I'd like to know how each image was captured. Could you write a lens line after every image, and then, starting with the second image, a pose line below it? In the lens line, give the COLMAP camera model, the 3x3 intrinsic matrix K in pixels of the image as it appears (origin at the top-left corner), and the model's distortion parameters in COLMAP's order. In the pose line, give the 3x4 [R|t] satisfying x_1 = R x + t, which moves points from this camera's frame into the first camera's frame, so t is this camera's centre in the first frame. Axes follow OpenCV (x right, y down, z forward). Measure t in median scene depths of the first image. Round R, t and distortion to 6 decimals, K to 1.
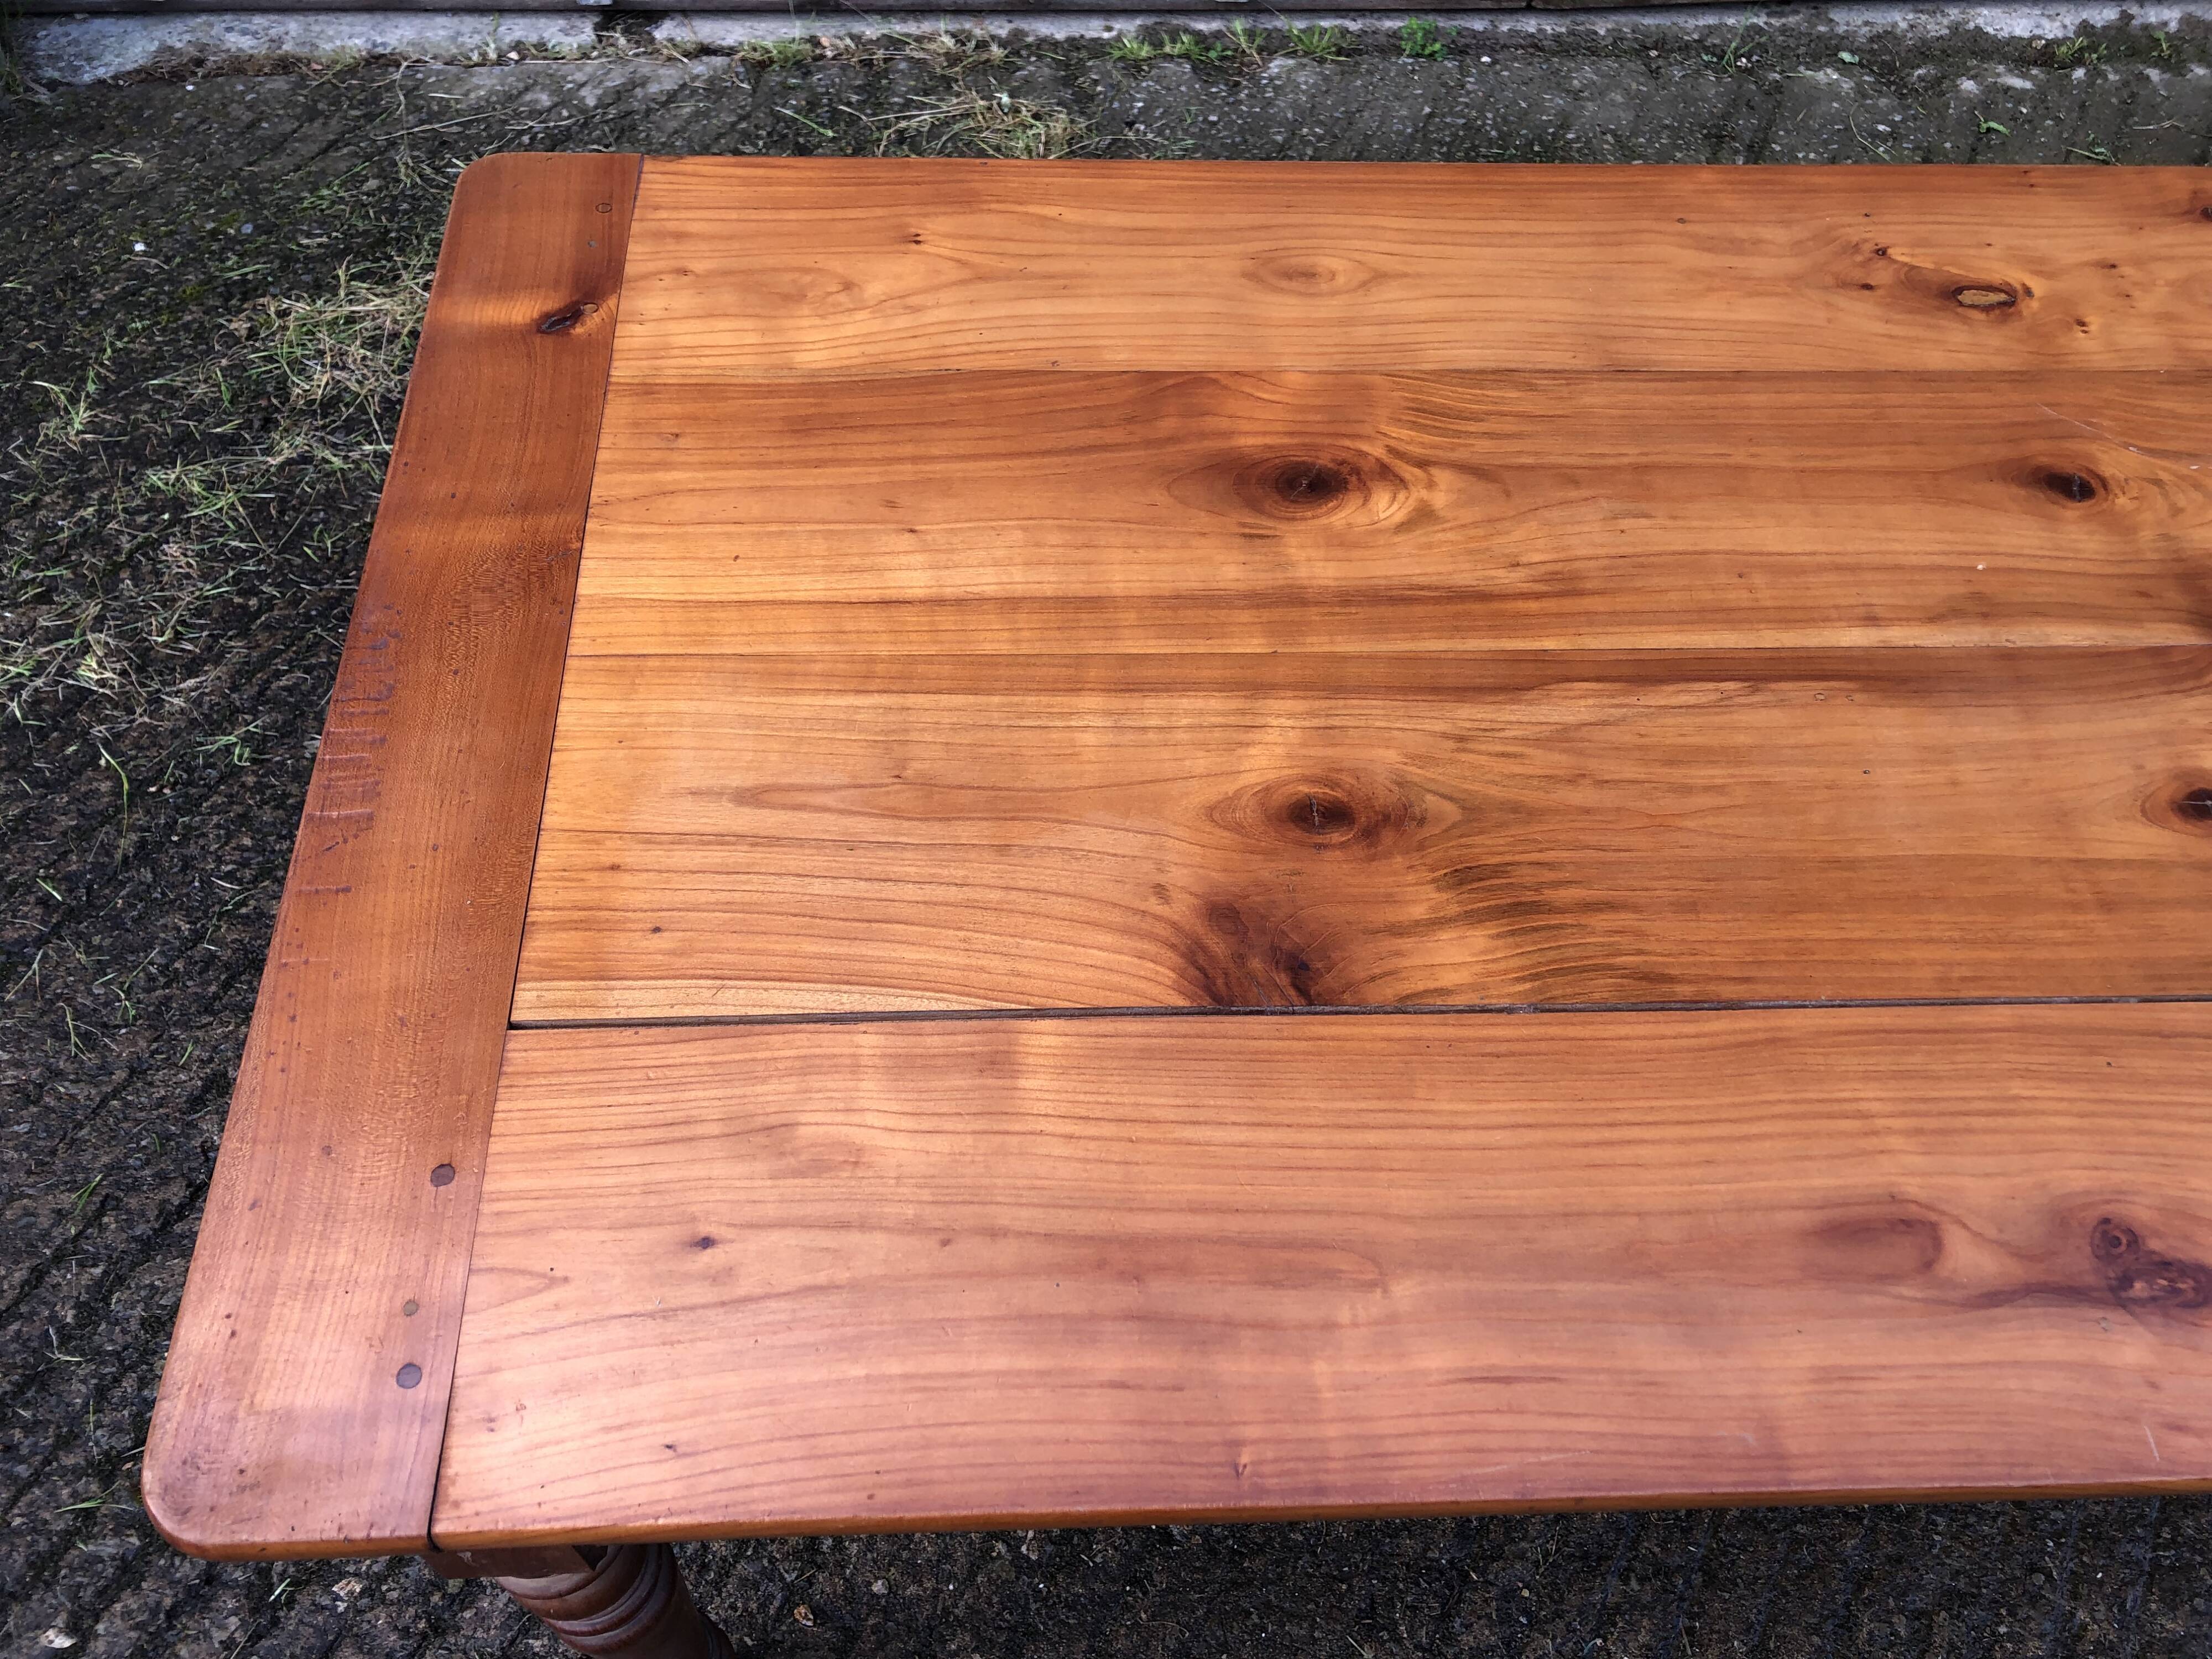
lens RADIAL K [[1810.4, 0, 1096.7], [0, 1810.4, 814.9], [0, 0, 1]] dist [0.017727, -0.001965]
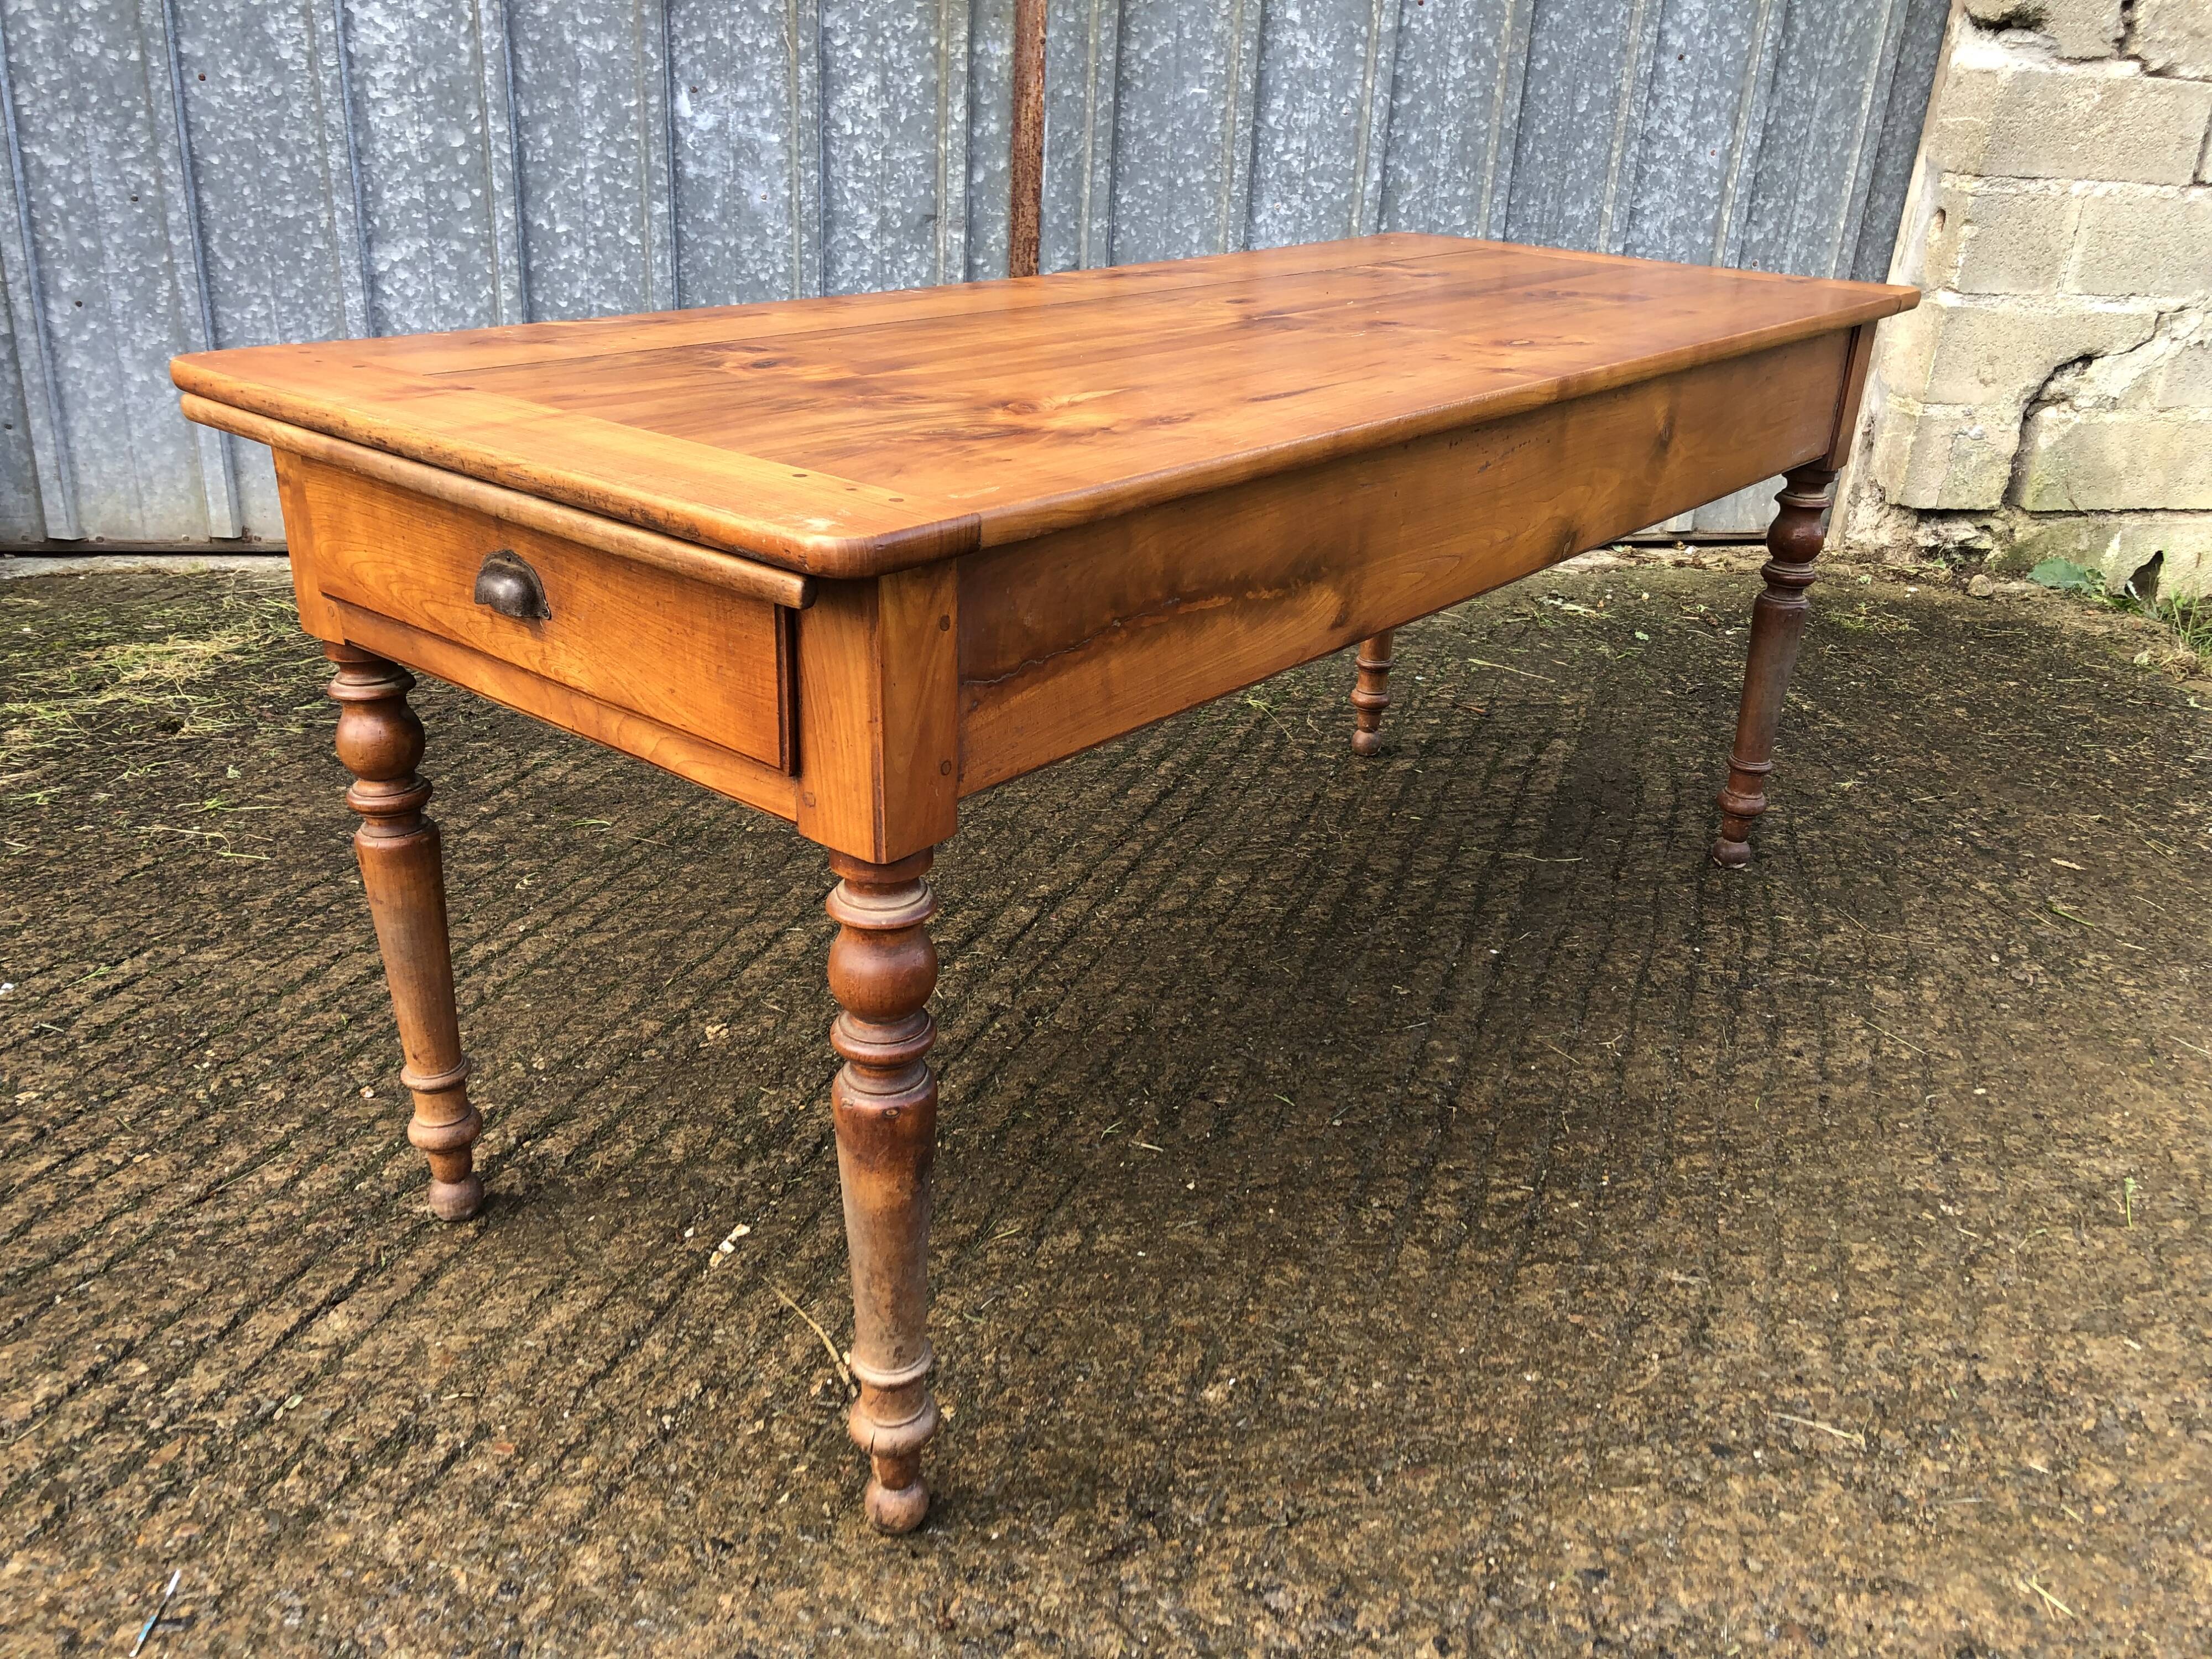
lens RADIAL K [[1810.4, 0, 1095.9], [0, 1810.4, 821.6], [0, 0, 1]] dist [0.017727, -0.001965]
pose [[0.993470, -0.041149, 0.106414, 0.179223], [0.090514, 0.852069, -0.515544, 0.718481], [-0.069458, 0.521809, 0.850230, -0.239472]]
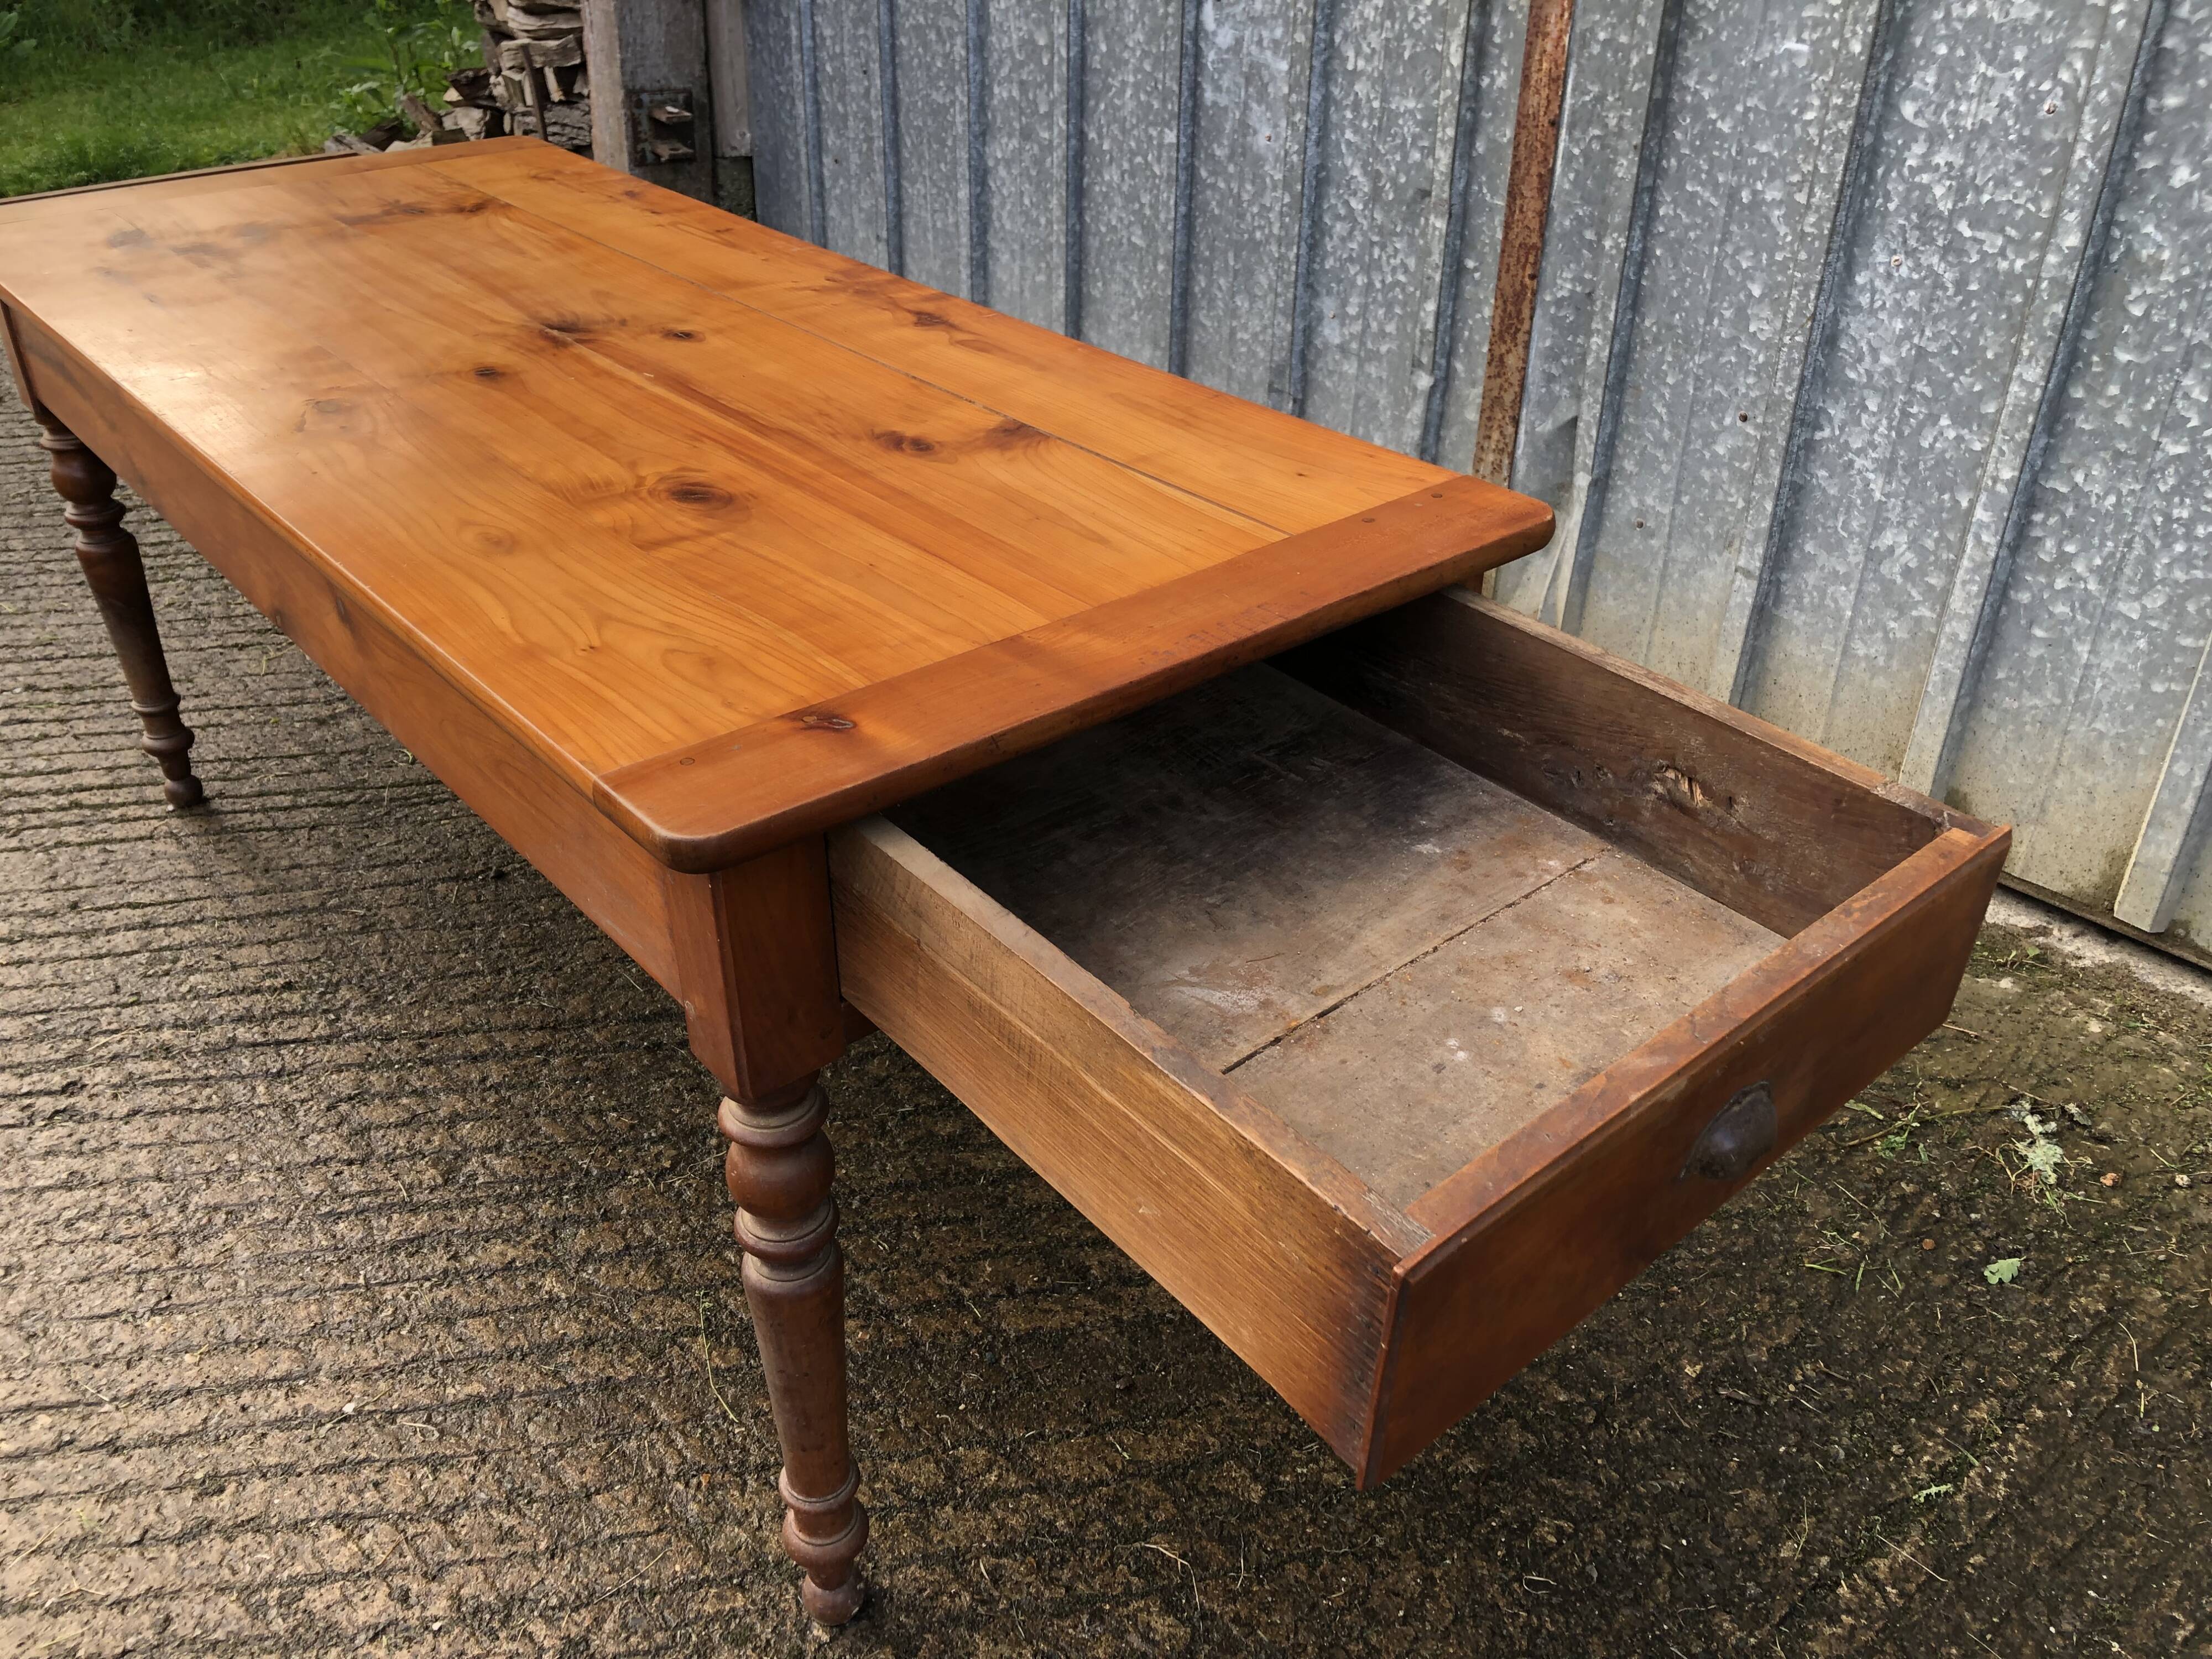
lens RADIAL K [[1810.4, 0, 1087.3], [0, 1810.4, 811.8], [0, 0, 1]] dist [0.017727, -0.001965]
pose [[0.568800, 0.390860, -0.723667, 1.261970], [-0.652649, 0.749933, -0.107933, -0.136863], [0.500516, 0.533693, 0.681657, 0.233809]]
